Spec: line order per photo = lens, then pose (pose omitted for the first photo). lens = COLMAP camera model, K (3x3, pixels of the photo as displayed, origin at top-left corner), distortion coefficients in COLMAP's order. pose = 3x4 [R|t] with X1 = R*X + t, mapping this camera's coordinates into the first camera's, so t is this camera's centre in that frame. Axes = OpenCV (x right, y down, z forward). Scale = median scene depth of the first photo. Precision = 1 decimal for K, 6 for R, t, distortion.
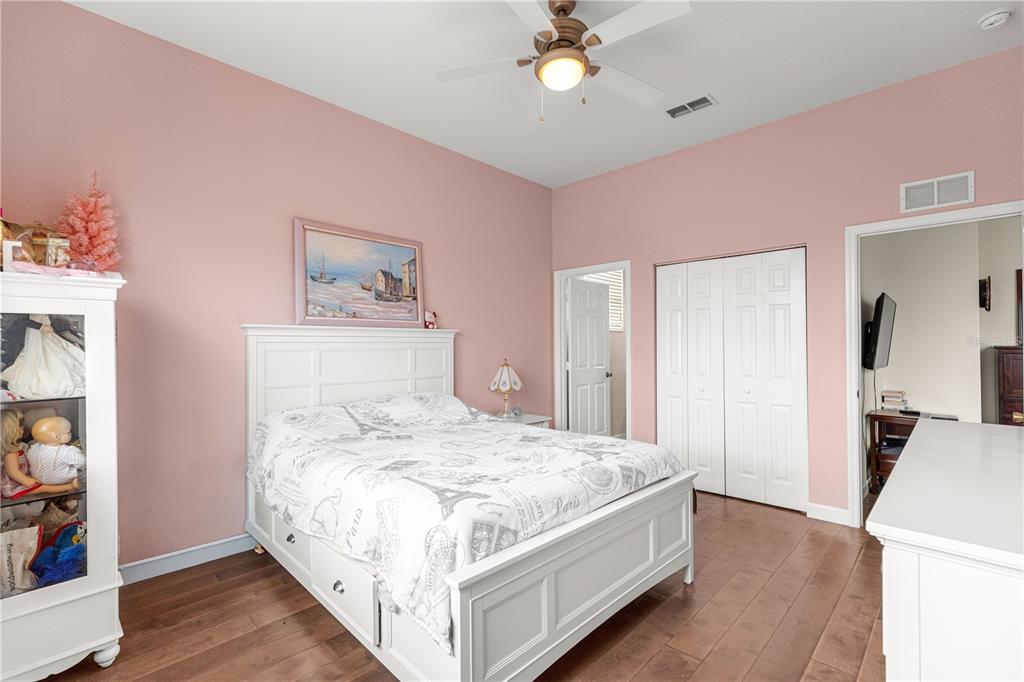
lens RADIAL K [[461.1, 0, 507.8], [0, 461.1, 342.3], [0, 0, 1]] dist [0.009005, -0.000643]
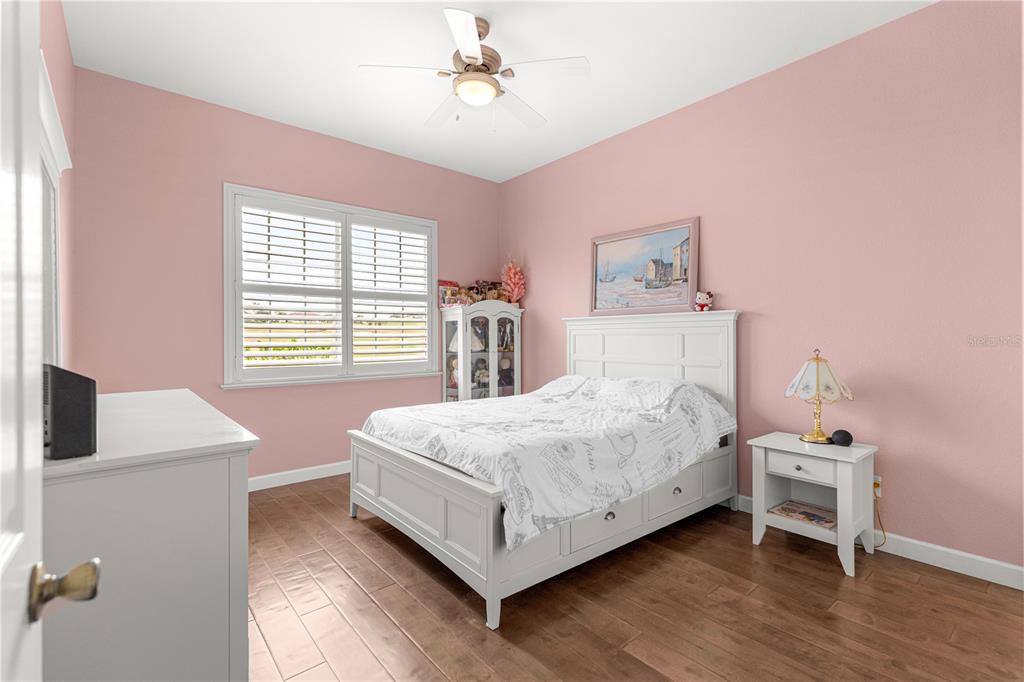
lens RADIAL K [[461.1, 0, 507.9], [0, 461.1, 340.9], [0, 0, 1]] dist [0.009005, -0.000643]
pose [[-0.100557, 0.011651, -0.994863, 0.802835], [0.010276, 0.999890, 0.010671, 0.014945], [0.994878, -0.009150, -0.100666, 0.762716]]
